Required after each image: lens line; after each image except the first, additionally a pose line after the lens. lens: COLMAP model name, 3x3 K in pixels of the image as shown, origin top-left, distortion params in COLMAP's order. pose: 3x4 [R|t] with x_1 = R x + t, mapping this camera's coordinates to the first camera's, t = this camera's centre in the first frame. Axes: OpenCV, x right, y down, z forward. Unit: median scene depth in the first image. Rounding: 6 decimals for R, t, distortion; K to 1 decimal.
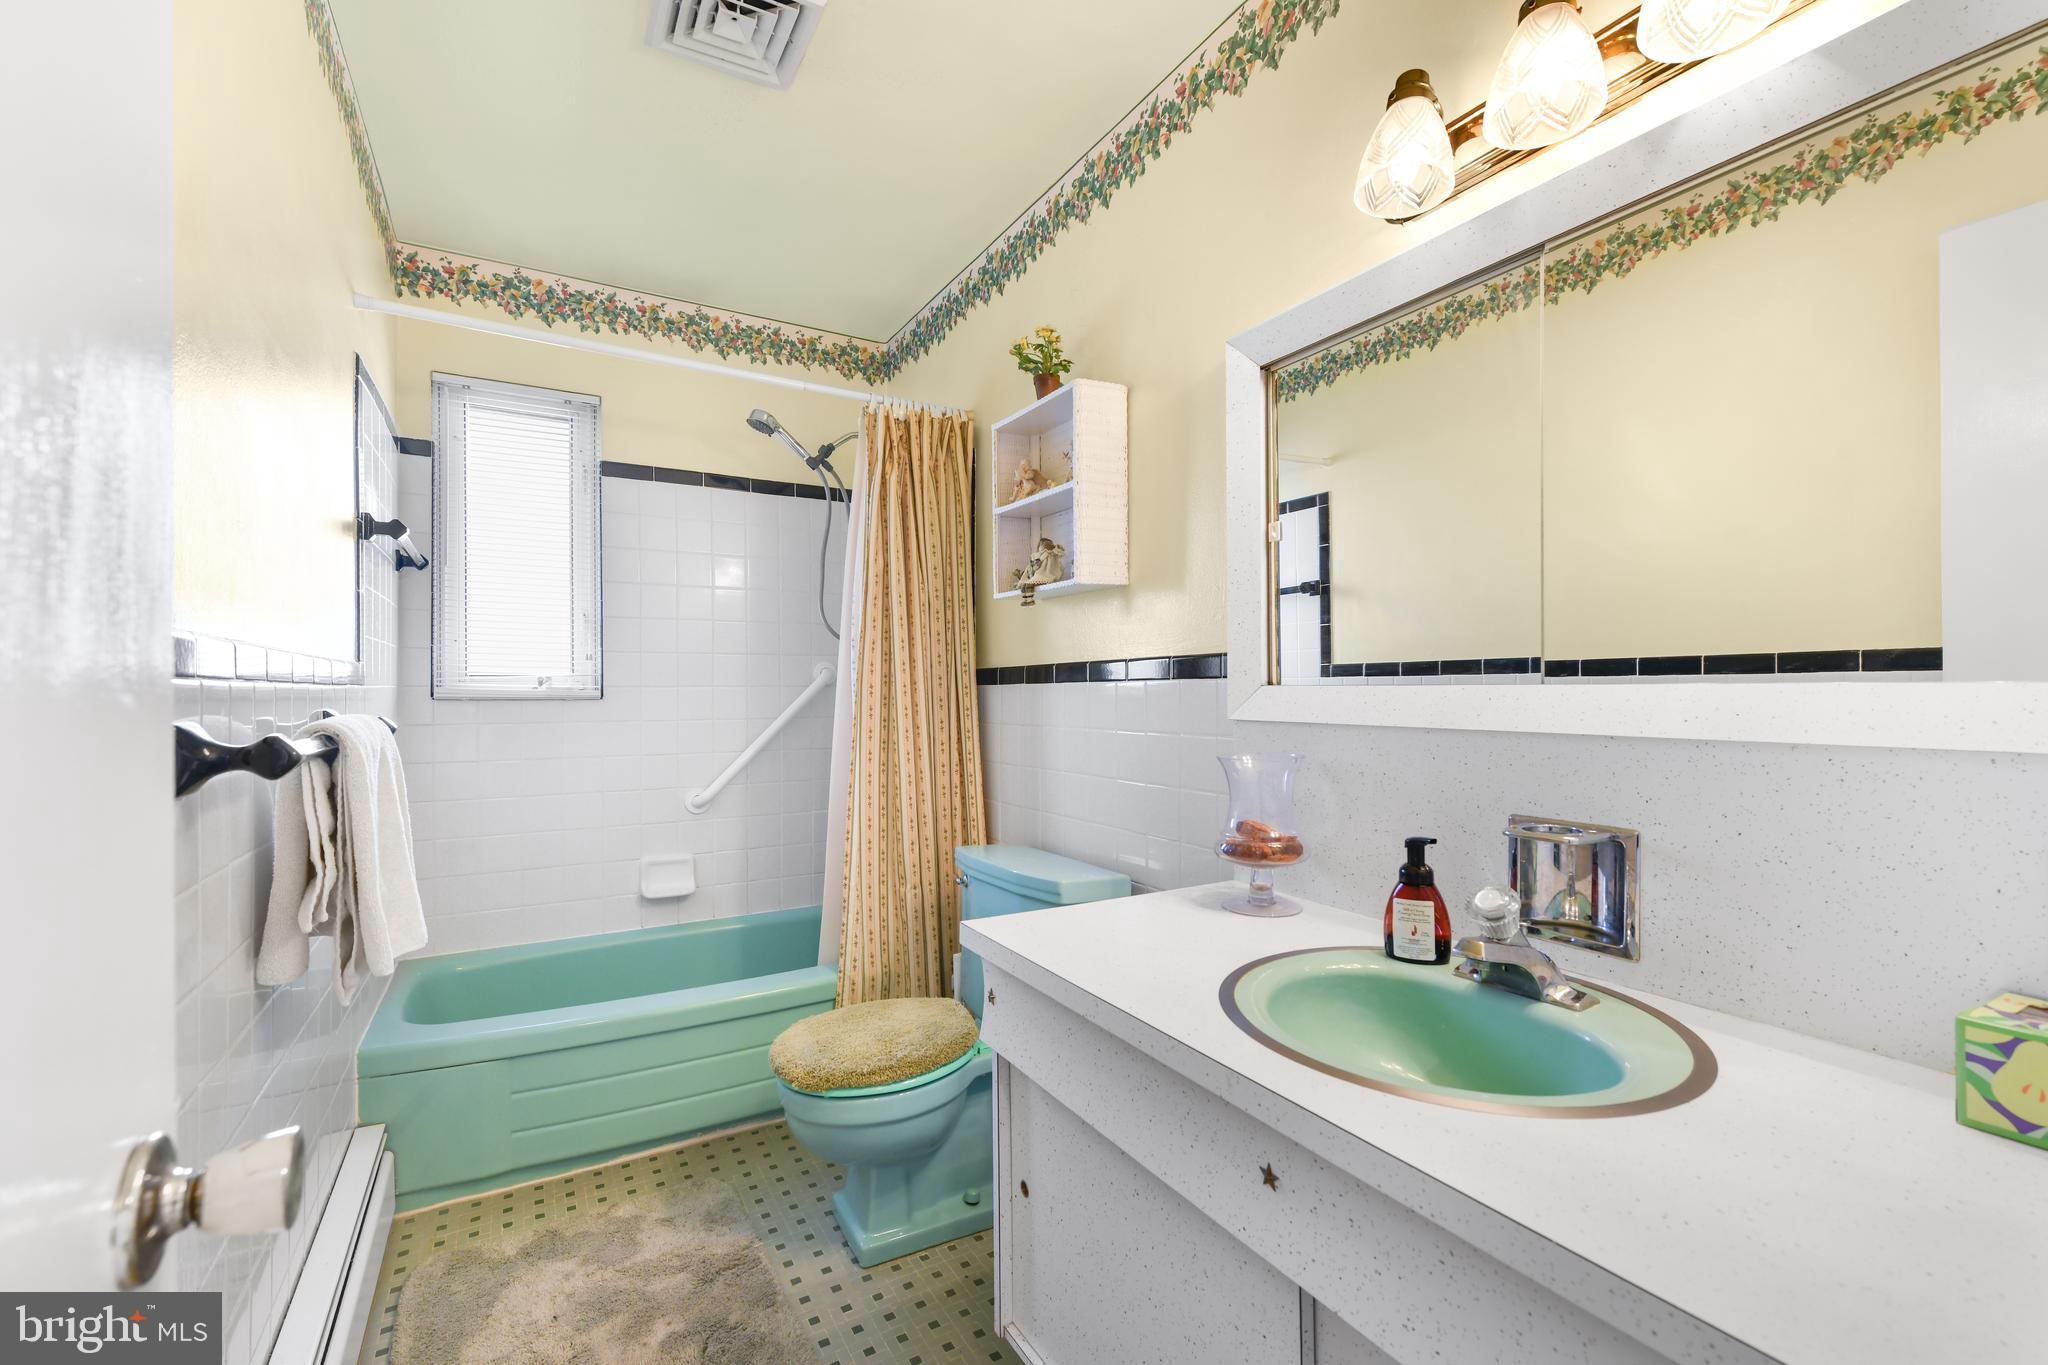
lens RADIAL K [[876.0, 0, 1022.0], [0, 876.0, 673.1], [0, 0, 1]] dist [0.002747, -0.000283]
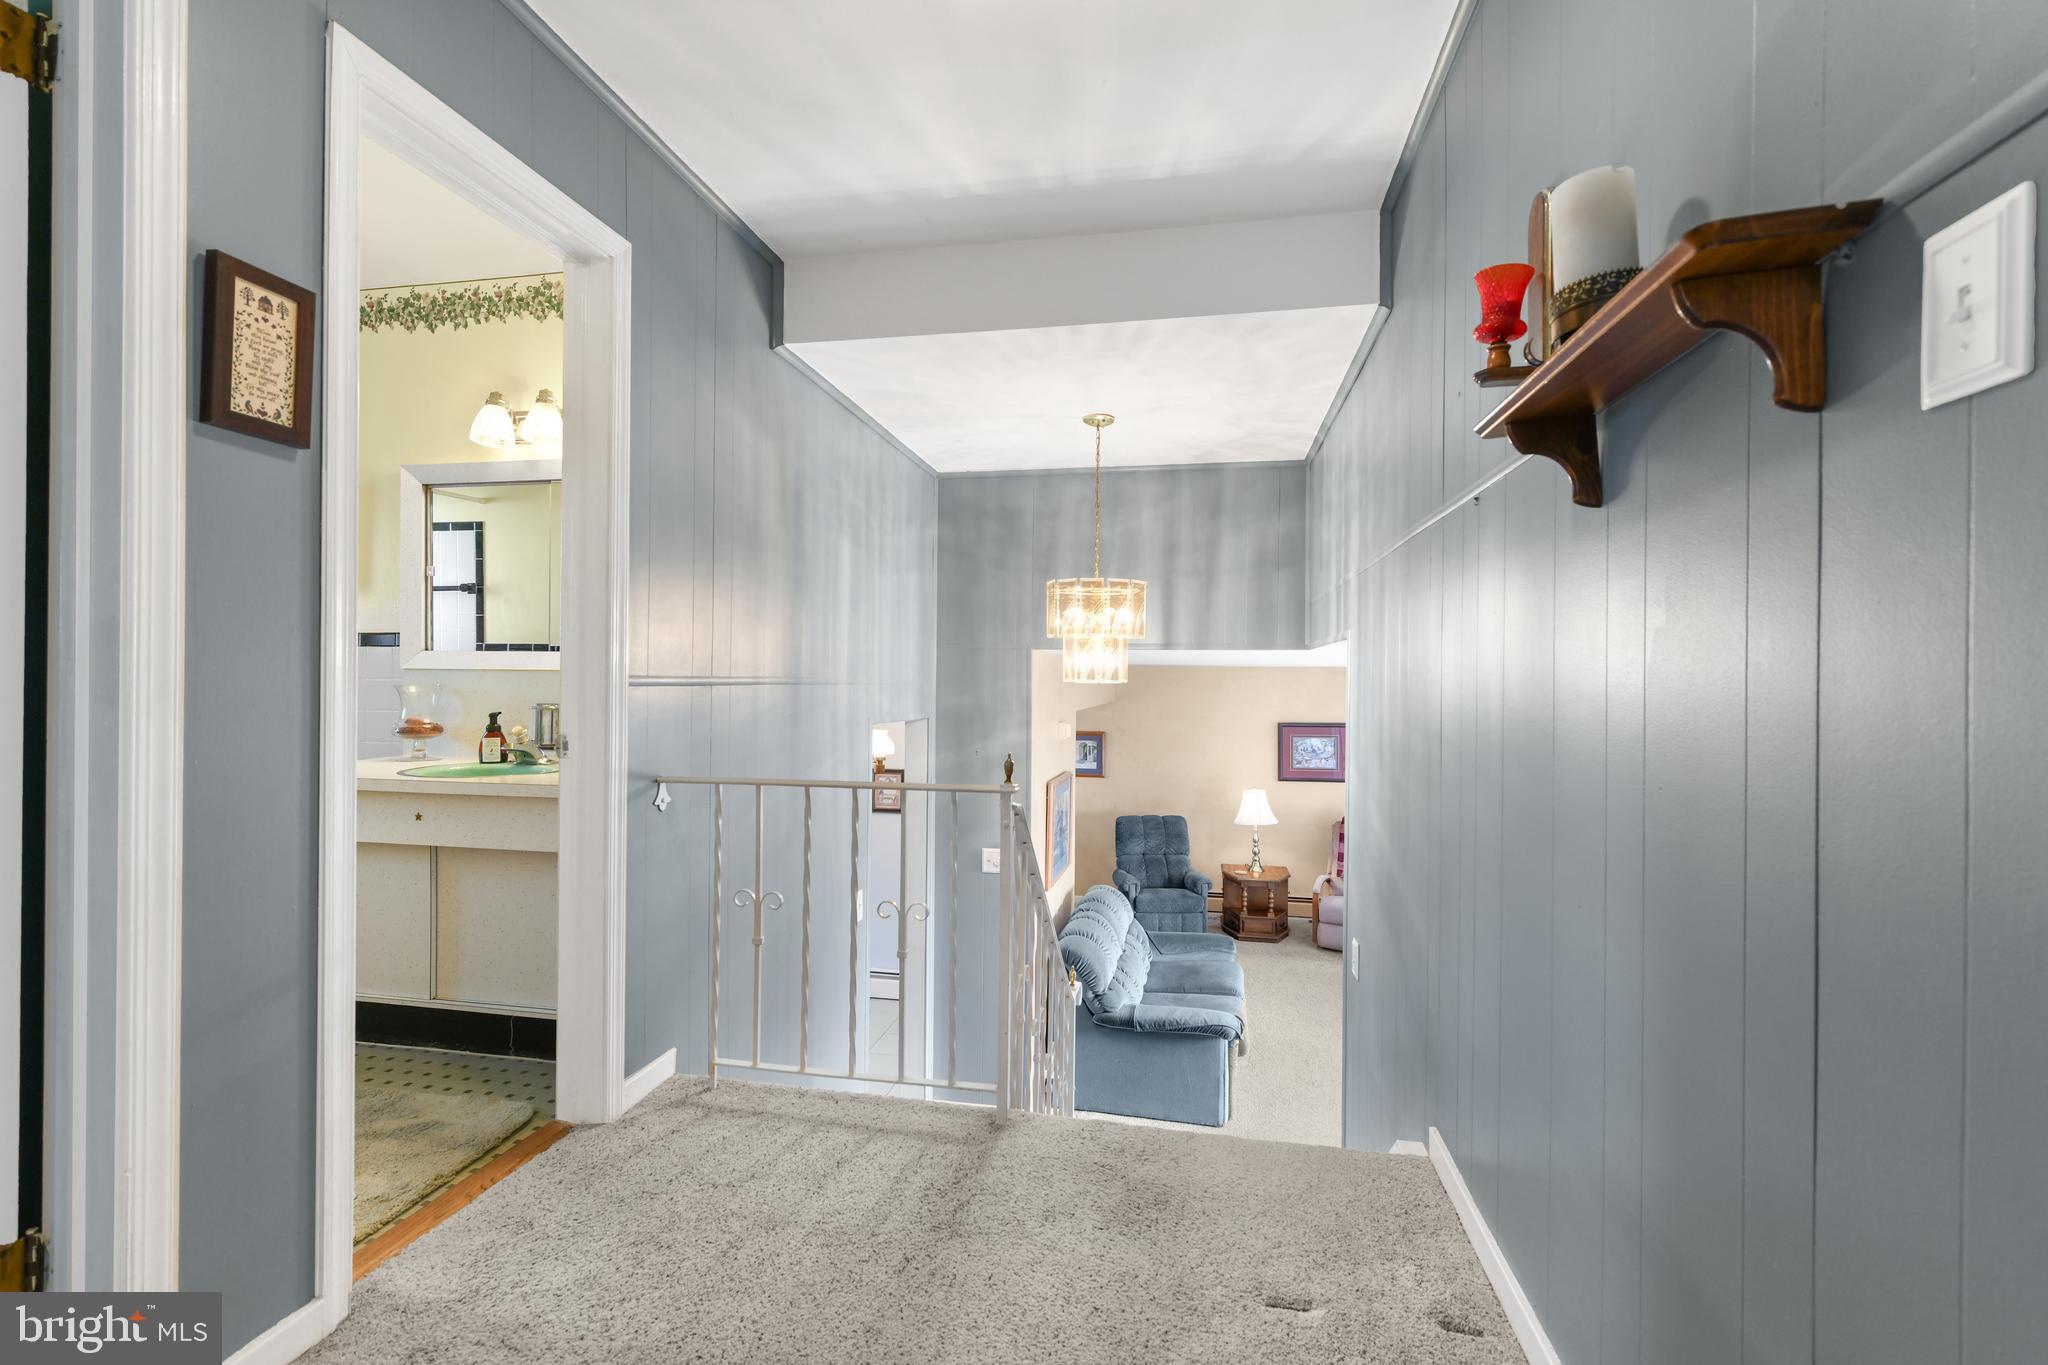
lens RADIAL K [[876.0, 0, 1022.0], [0, 876.0, 673.1], [0, 0, 1]] dist [0.002747, -0.000283]
pose [[0.655983, 0.004164, 0.754764, -0.306641], [-0.016615, 0.999822, 0.008924, 0.024021], [-0.754592, -0.018395, 0.655936, -1.228284]]
